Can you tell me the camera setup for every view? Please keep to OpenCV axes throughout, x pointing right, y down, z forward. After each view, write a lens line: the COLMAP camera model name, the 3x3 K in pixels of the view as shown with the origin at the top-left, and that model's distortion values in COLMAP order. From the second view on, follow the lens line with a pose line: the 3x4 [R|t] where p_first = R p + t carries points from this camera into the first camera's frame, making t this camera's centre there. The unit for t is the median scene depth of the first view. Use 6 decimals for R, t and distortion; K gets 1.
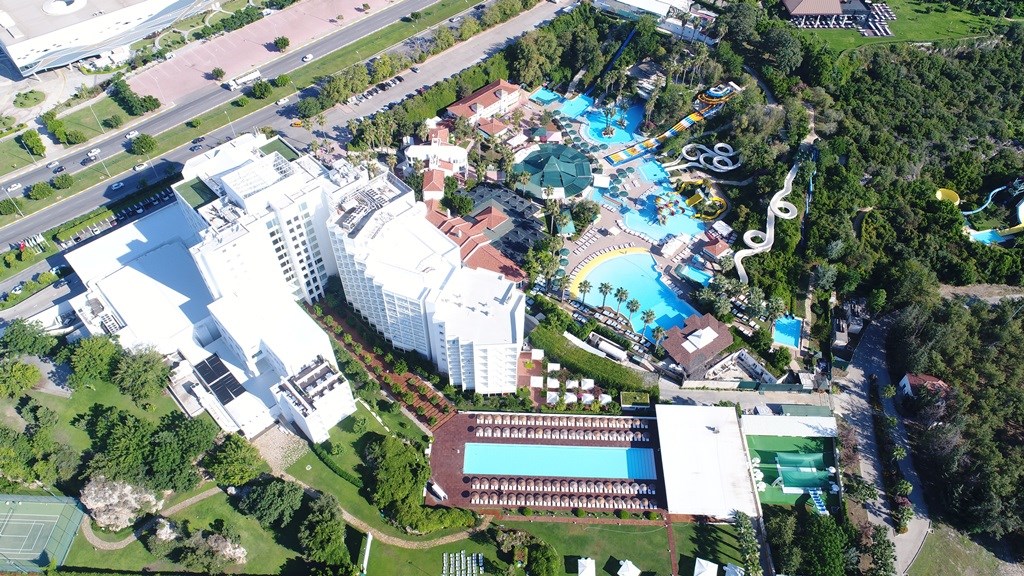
lens RADIAL K [[682.3, 0, 508.2], [0, 682.3, 289.2], [0, 0, 1]] dist [0.004392, 0.000651]
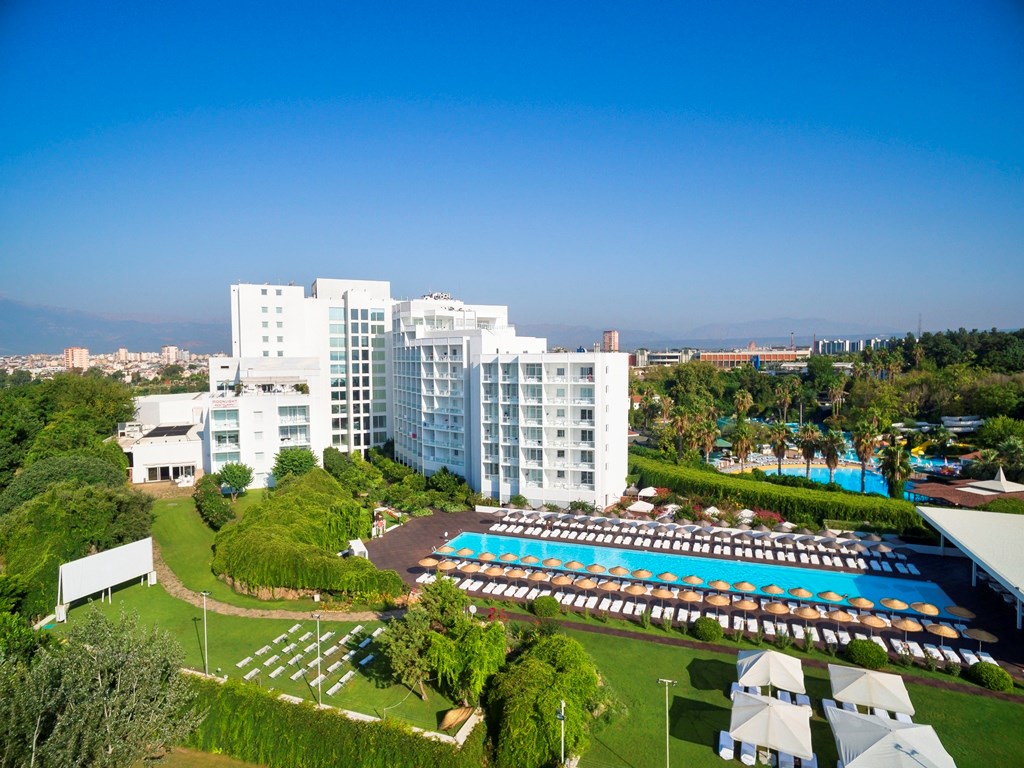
lens RADIAL K [[573.1, 0, 511.2], [0, 573.1, 394.7], [0, 0, 1]] dist [-0.015081, 0.002821]
pose [[0.943365, 0.003510, -0.331738, 0.089478], [-0.240501, 0.696018, -0.676549, 0.376595], [0.228520, 0.718016, 0.657443, 0.608689]]
